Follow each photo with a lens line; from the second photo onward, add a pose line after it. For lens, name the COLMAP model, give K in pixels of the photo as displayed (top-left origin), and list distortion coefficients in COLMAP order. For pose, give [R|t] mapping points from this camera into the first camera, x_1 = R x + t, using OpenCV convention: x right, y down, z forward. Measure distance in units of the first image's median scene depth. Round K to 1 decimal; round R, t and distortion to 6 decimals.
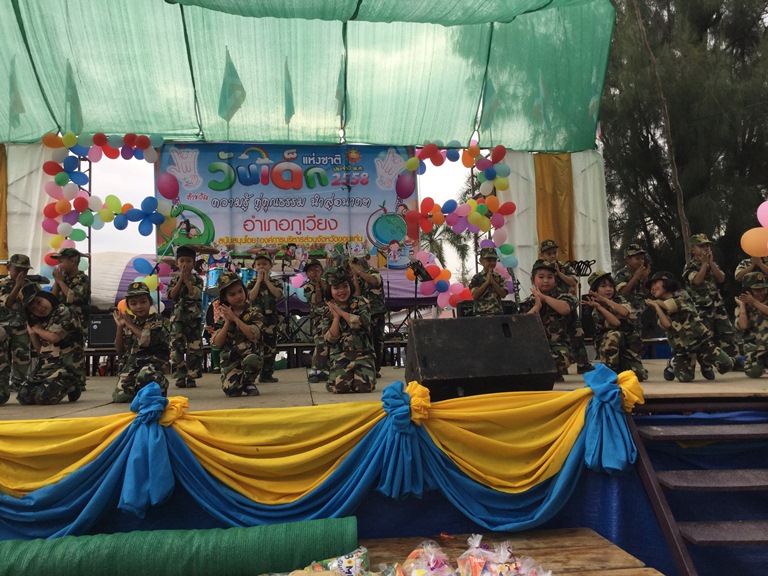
lens RADIAL K [[692.5, 0, 384.0], [0, 692.5, 288.0], [0, 0, 1]] dist [0.145147, -0.311470]
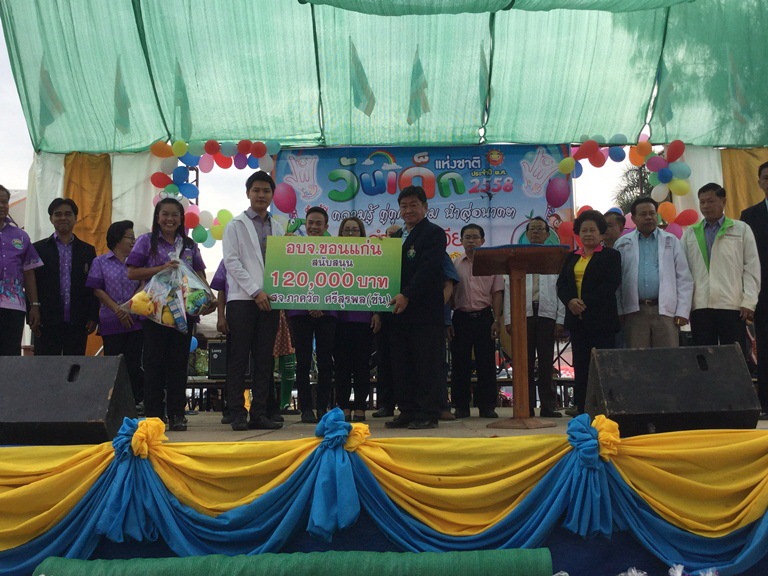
lens RADIAL K [[878.8, 0, 384.0], [0, 878.8, 288.0], [0, 0, 1]] dist [0.143339, -0.295847]
pose [[0.989576, 0.000513, -0.144008, -0.023978], [-0.004687, 0.999579, -0.028643, -0.000731], [0.143933, 0.029020, 0.989162, -0.076826]]
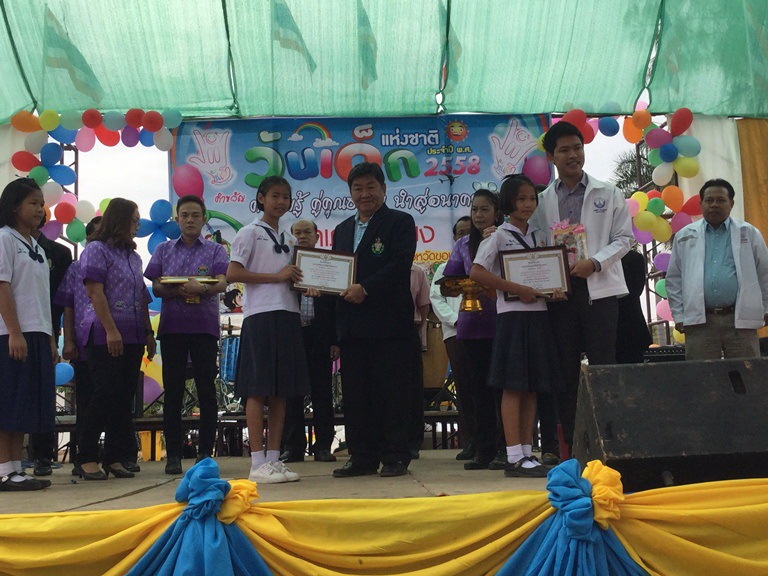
lens RADIAL K [[1051.6, 0, 384.0], [0, 1051.6, 288.0], [0, 0, 1]] dist [0.097904, -0.039013]
pose [[0.995102, -0.013201, -0.097972, -0.017309], [0.008768, 0.998924, -0.045535, 0.005344], [0.098467, 0.044453, 0.994147, -0.002559]]
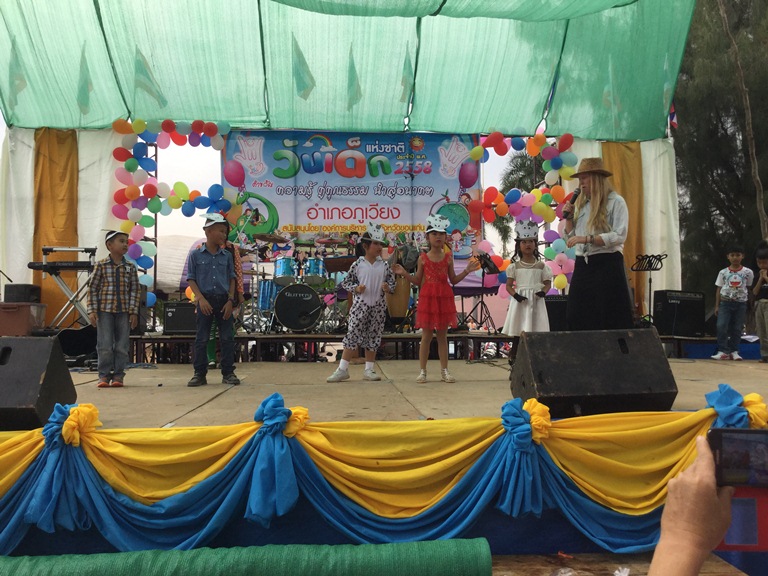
lens RADIAL K [[692.5, 0, 384.0], [0, 692.5, 288.0], [0, 0, 1]] dist [0.145147, -0.311470]
pose [[0.998525, 0.019184, -0.050784, -0.038189], [-0.017604, 0.999353, 0.031373, -0.015805], [0.051353, -0.030432, 0.998217, 0.001998]]
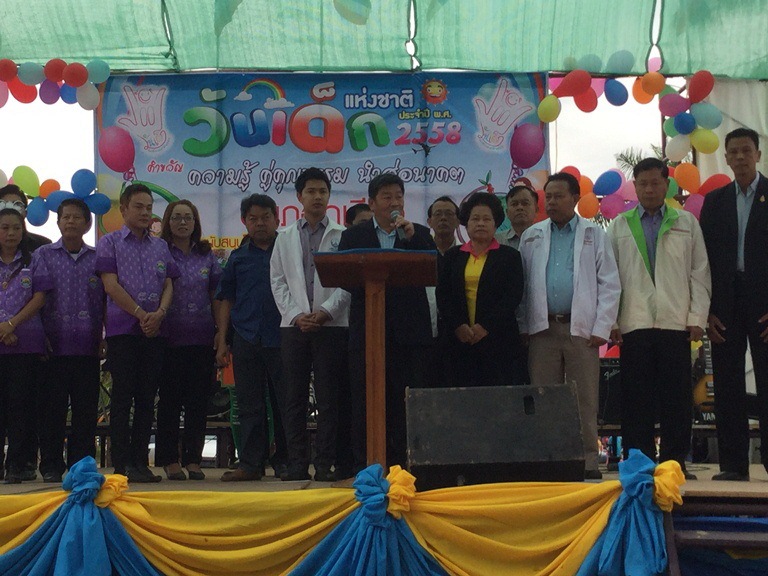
lens RADIAL K [[1549.0, 0, 385.3], [0, 1549.0, 328.5], [0, 0, 1]] dist [-0.052225, 1.419874]
pose [[0.991509, 0.014048, -0.129276, 0.083349], [-0.012483, 0.999839, 0.012907, -0.015747], [0.129437, -0.011184, 0.991525, -0.252811]]
